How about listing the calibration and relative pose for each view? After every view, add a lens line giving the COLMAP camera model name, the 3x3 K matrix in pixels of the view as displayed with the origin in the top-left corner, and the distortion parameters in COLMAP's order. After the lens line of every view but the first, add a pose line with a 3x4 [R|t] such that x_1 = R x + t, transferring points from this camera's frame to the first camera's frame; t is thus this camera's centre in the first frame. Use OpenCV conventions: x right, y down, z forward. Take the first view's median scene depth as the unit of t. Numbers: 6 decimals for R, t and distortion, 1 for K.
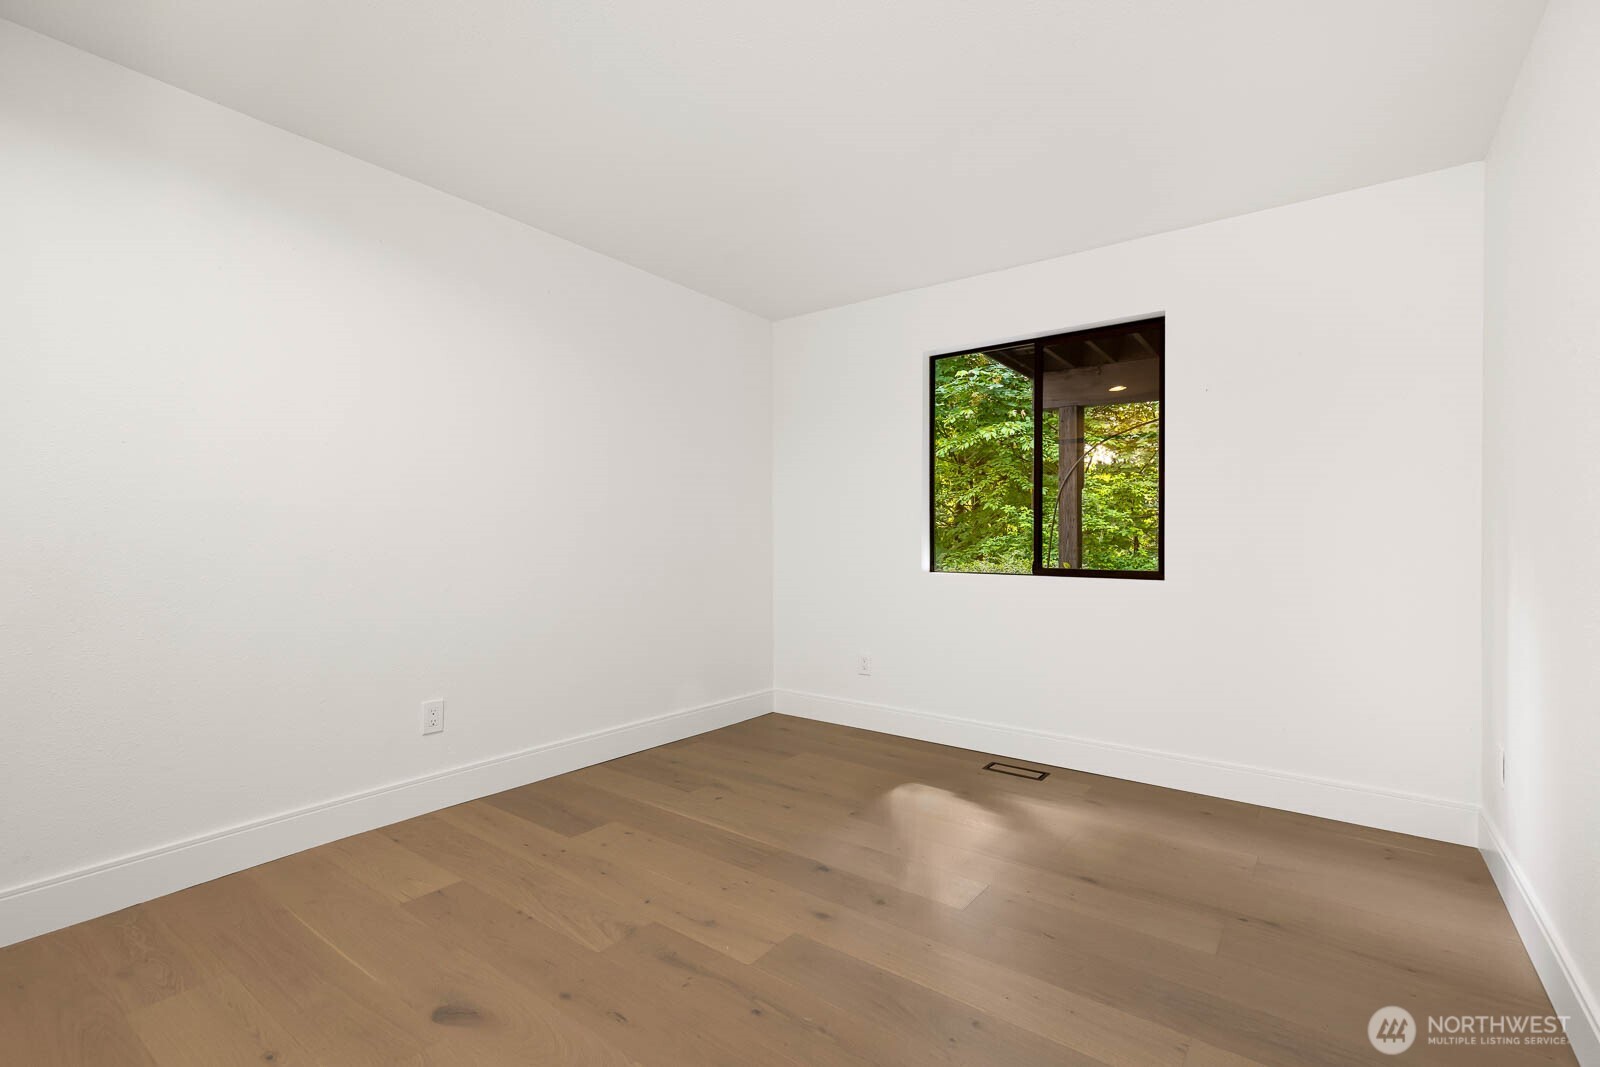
lens RADIAL K [[725.3, 0, 802.3], [0, 725.3, 535.2], [0, 0, 1]] dist [-0.000644, -0.000074]
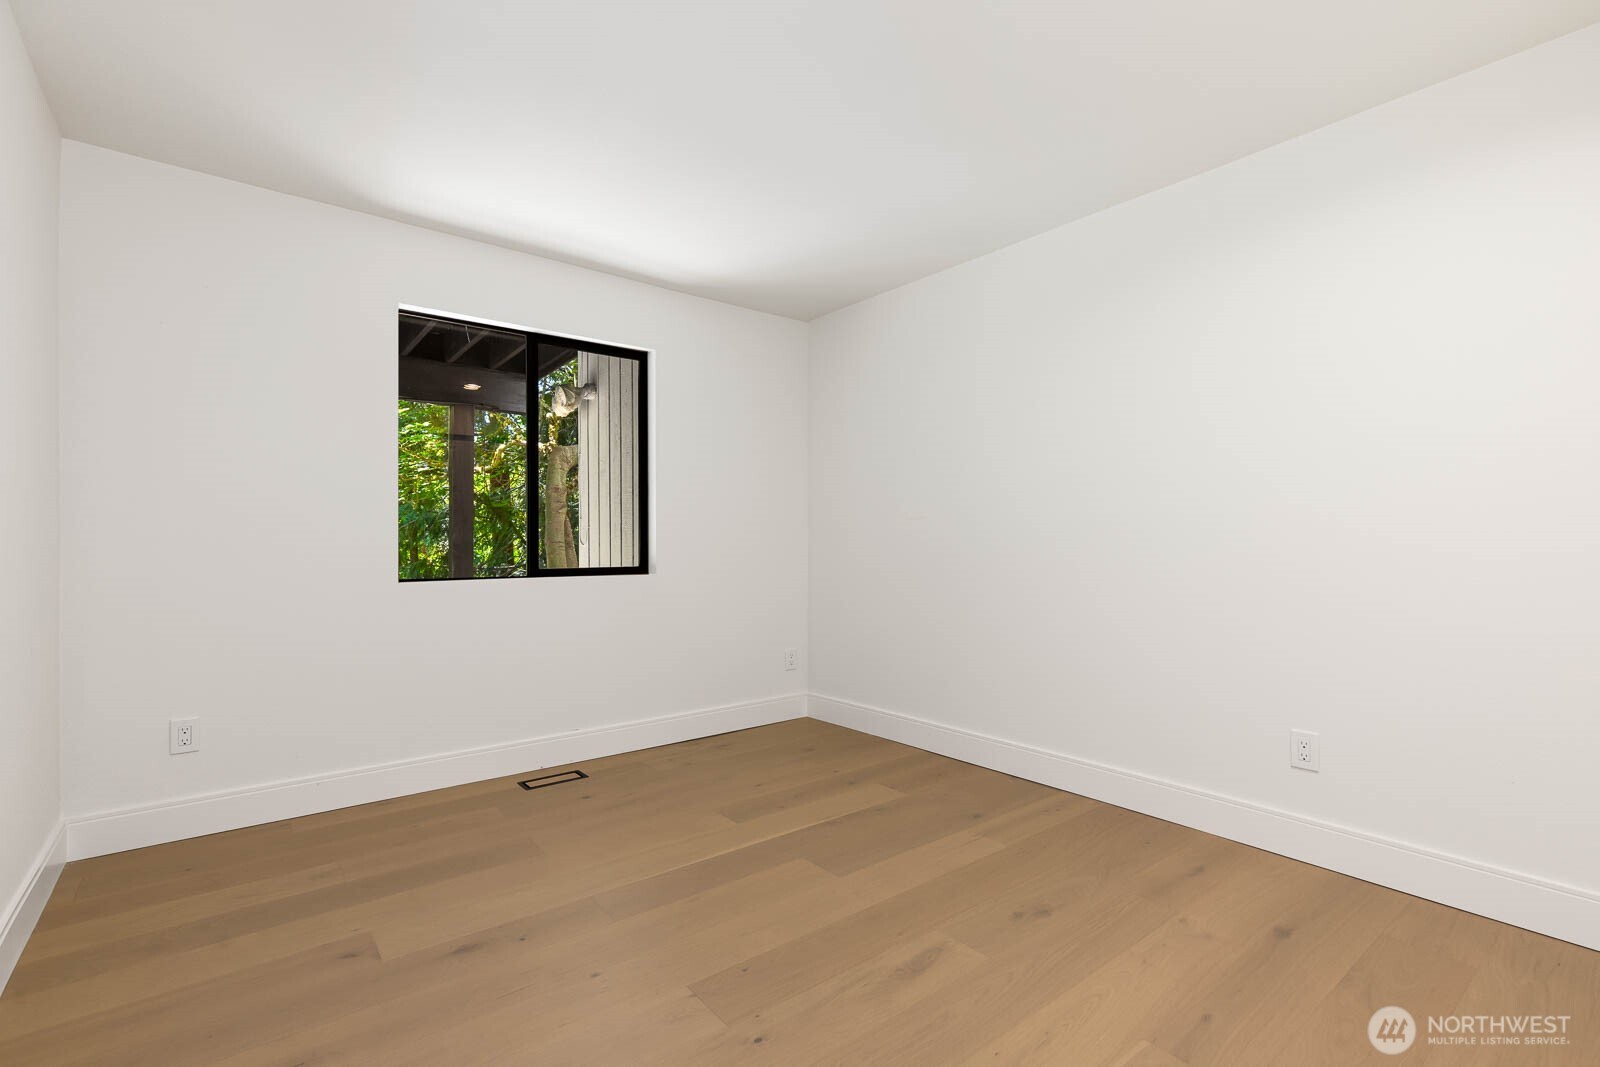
lens RADIAL K [[725.3, 0, 803.0], [0, 725.3, 536.5], [0, 0, 1]] dist [-0.000644, -0.000074]
pose [[0.261854, 0.000873, 0.965107, -0.538946], [-0.002875, 0.999996, -0.000124, 0.000494], [-0.965103, -0.002742, 0.261855, 0.418544]]
